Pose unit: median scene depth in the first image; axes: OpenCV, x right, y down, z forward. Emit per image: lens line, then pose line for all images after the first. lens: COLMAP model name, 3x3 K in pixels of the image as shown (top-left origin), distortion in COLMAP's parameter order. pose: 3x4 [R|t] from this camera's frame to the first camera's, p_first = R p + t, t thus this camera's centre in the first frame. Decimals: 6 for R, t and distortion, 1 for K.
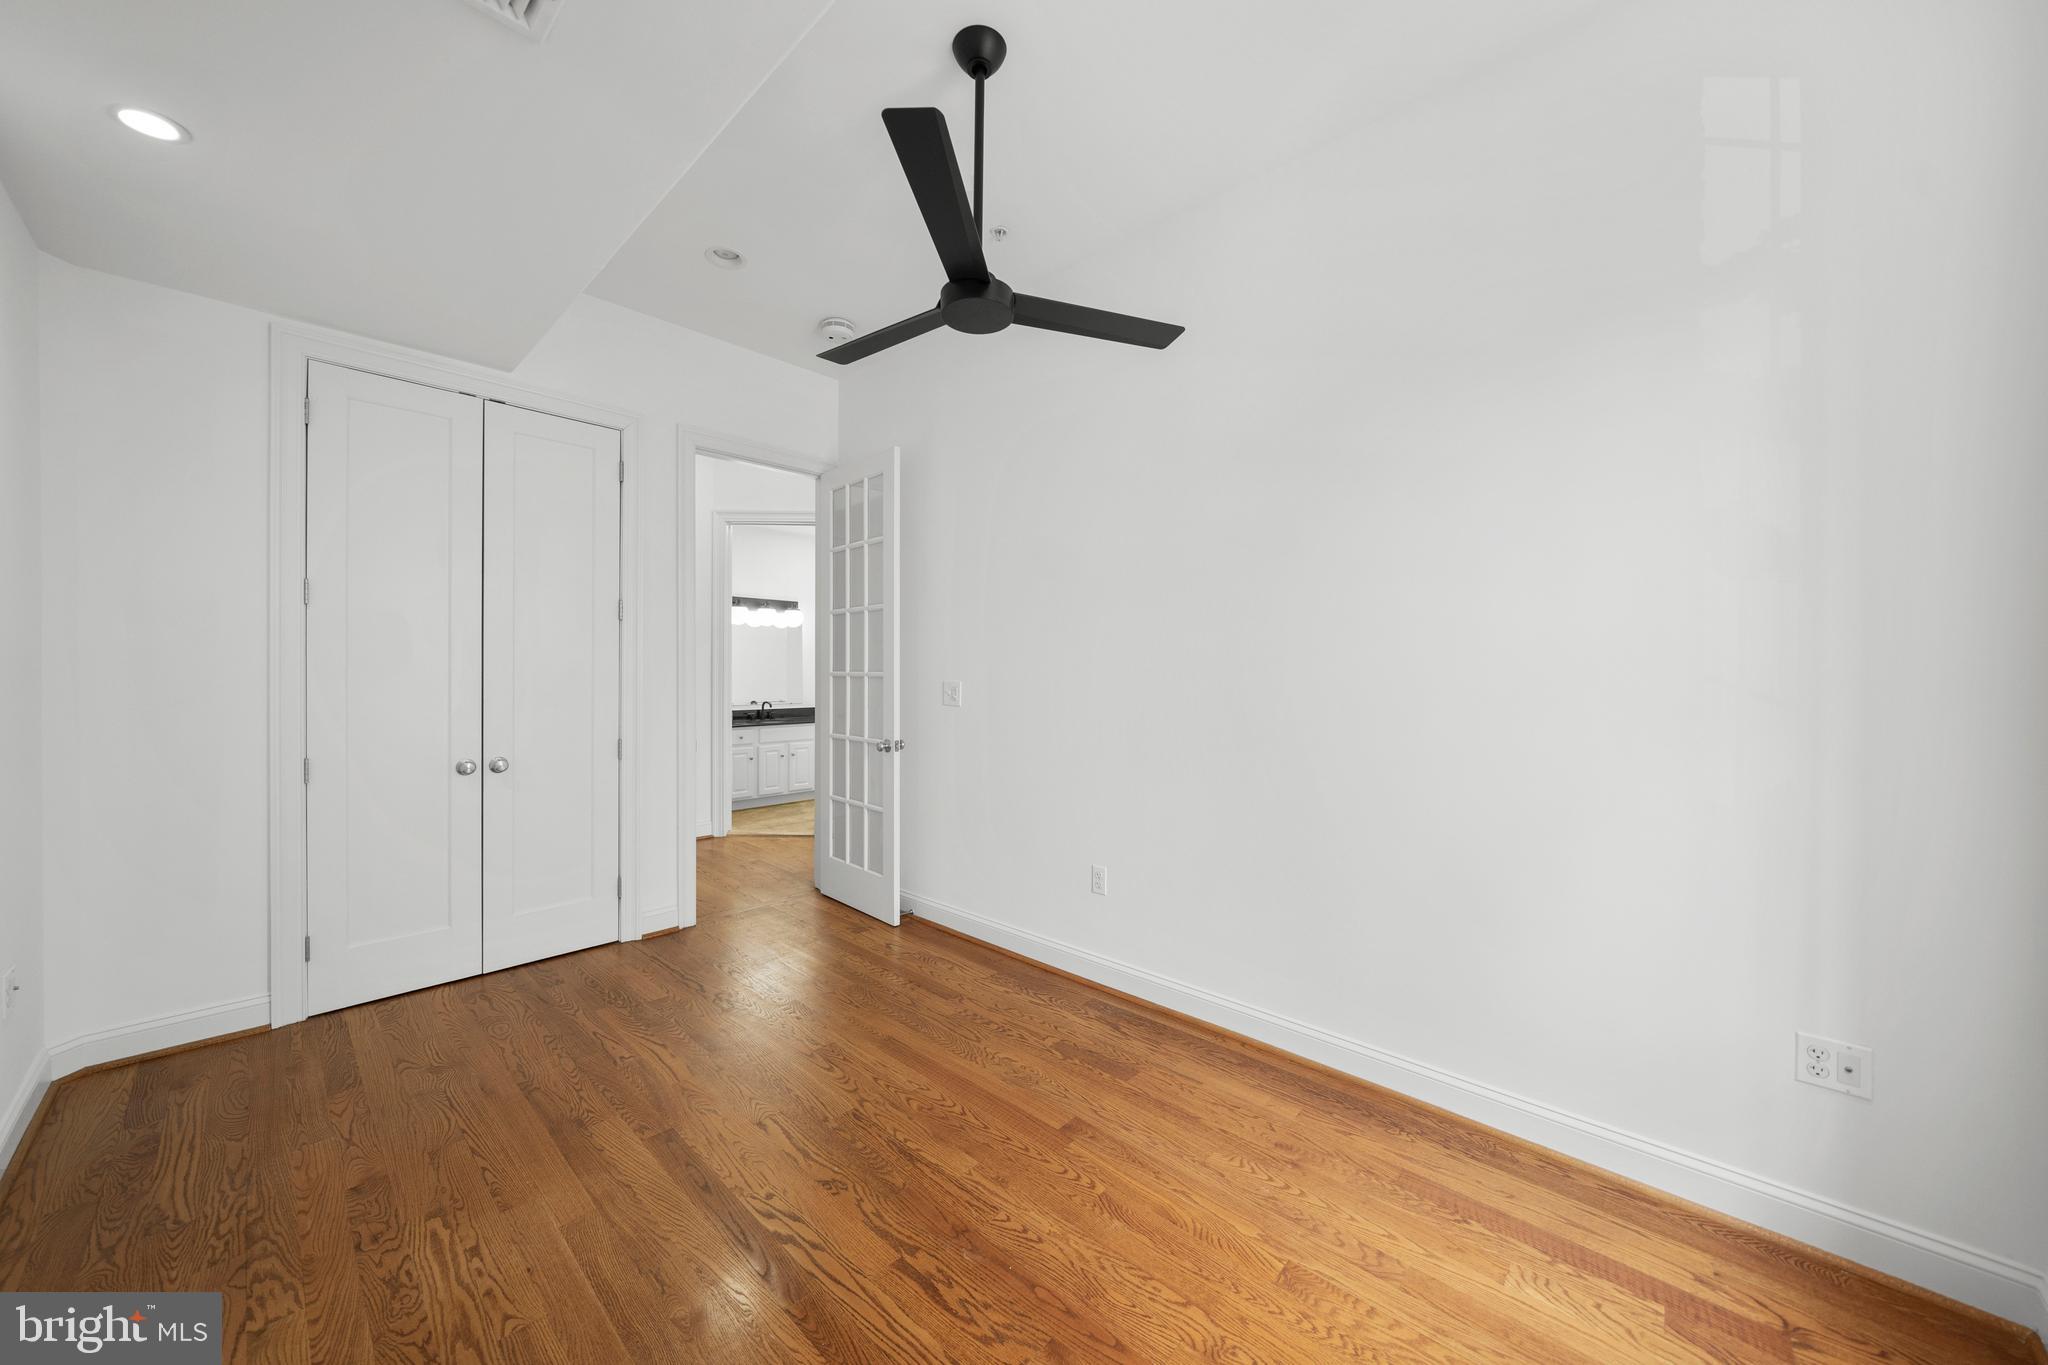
lens RADIAL K [[714.6, 0, 1019.7], [0, 714.6, 680.9], [0, 0, 1]] dist [-0.002023, 0.002564]
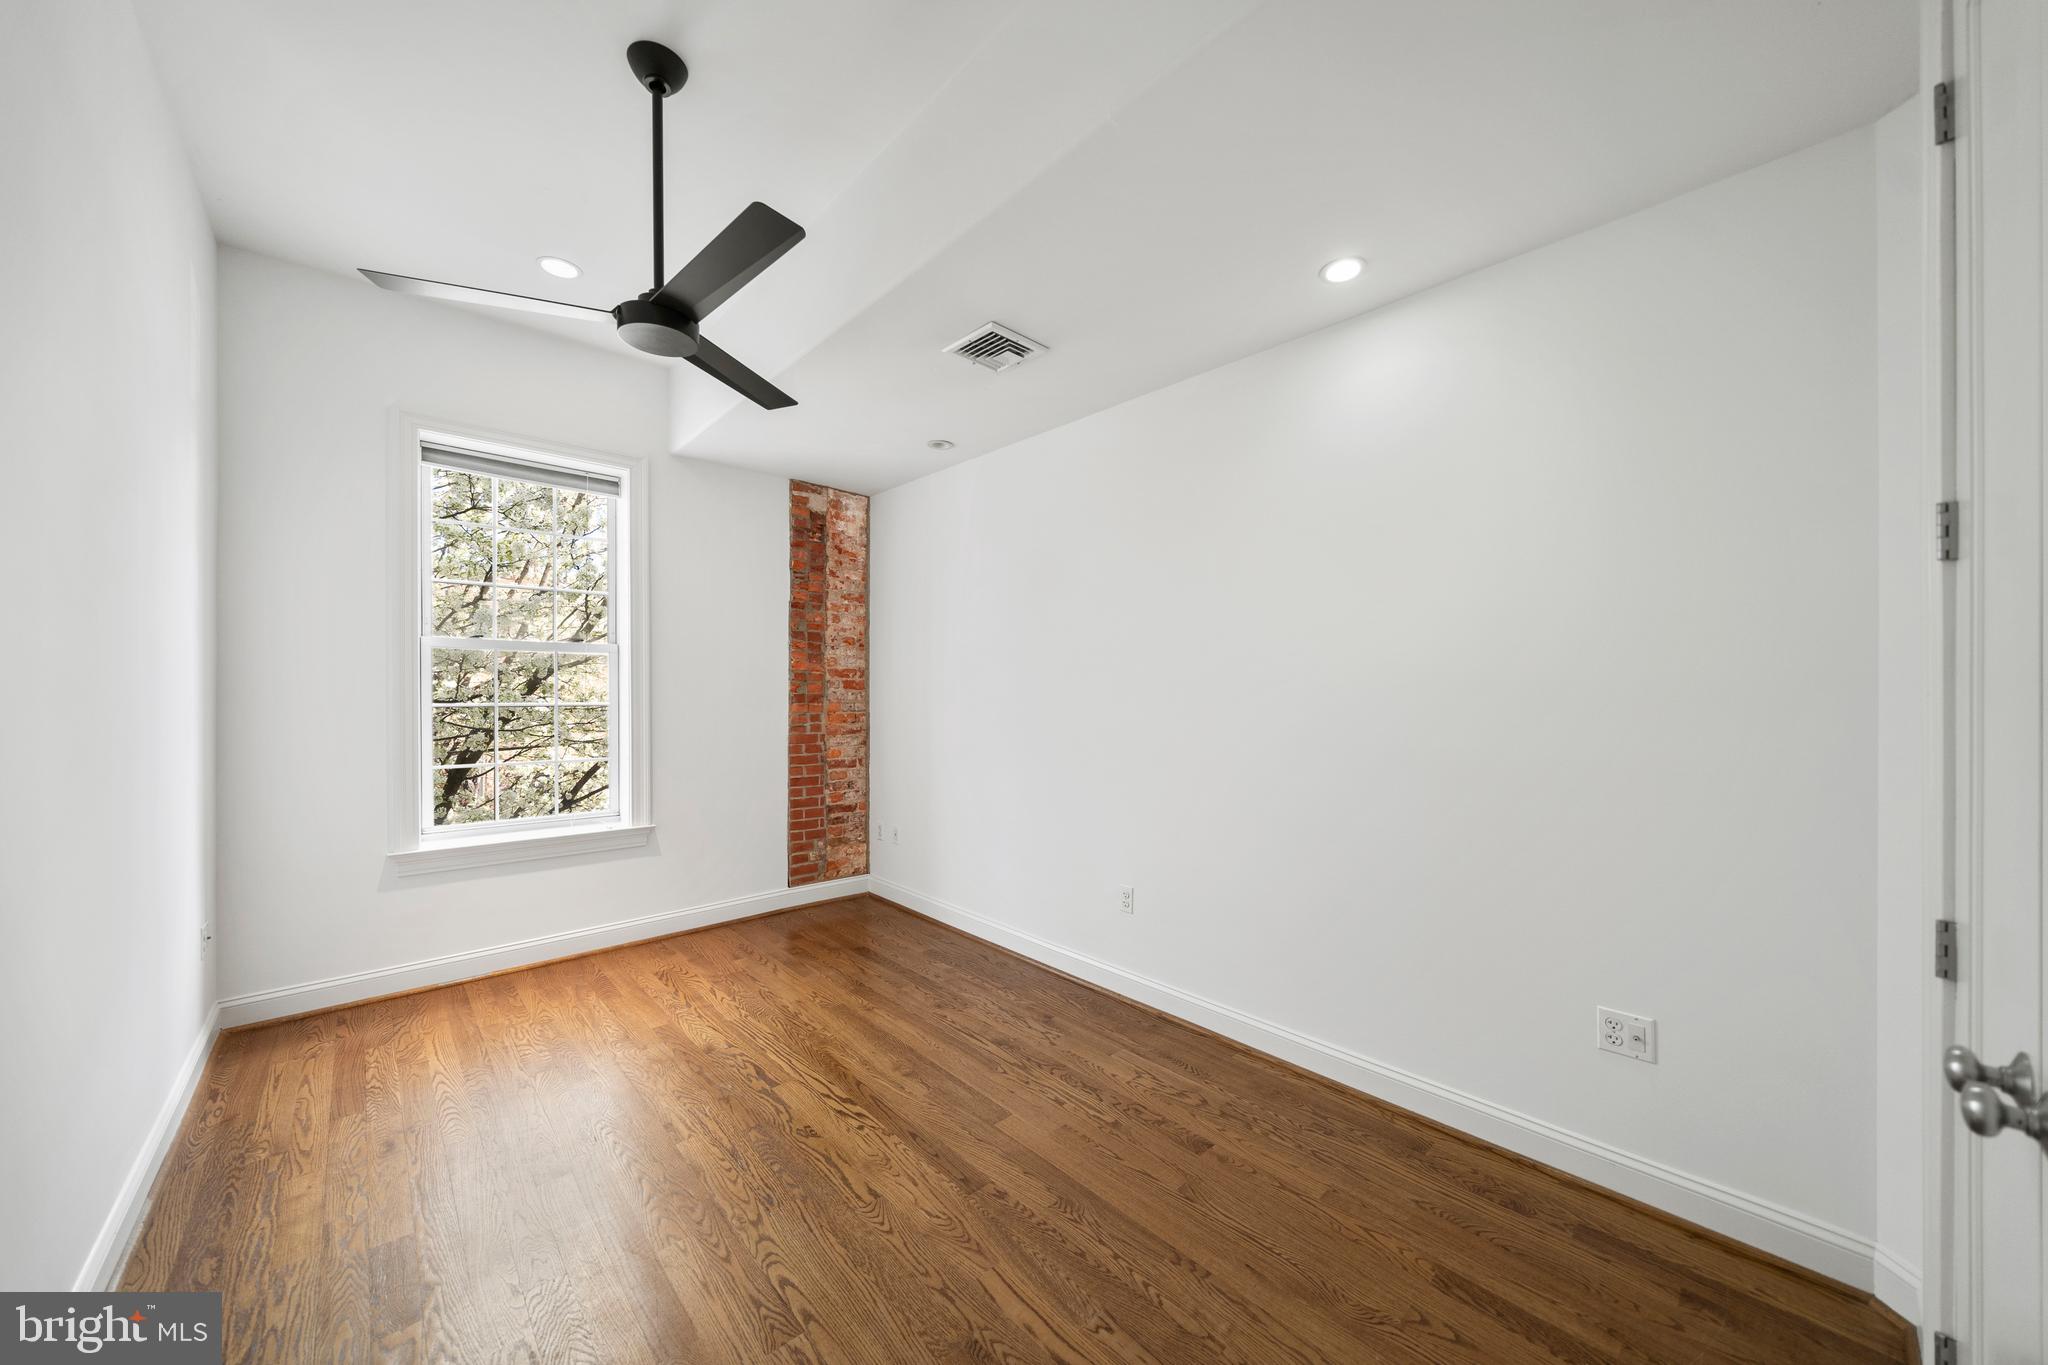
lens RADIAL K [[714.6, 0, 1019.7], [0, 714.6, 680.9], [0, 0, 1]] dist [-0.002023, 0.002564]
pose [[-0.997160, -0.004340, 0.075182, -0.692086], [-0.004388, 0.999990, -0.000470, -0.043122], [-0.075180, -0.000799, -0.997170, 2.142437]]
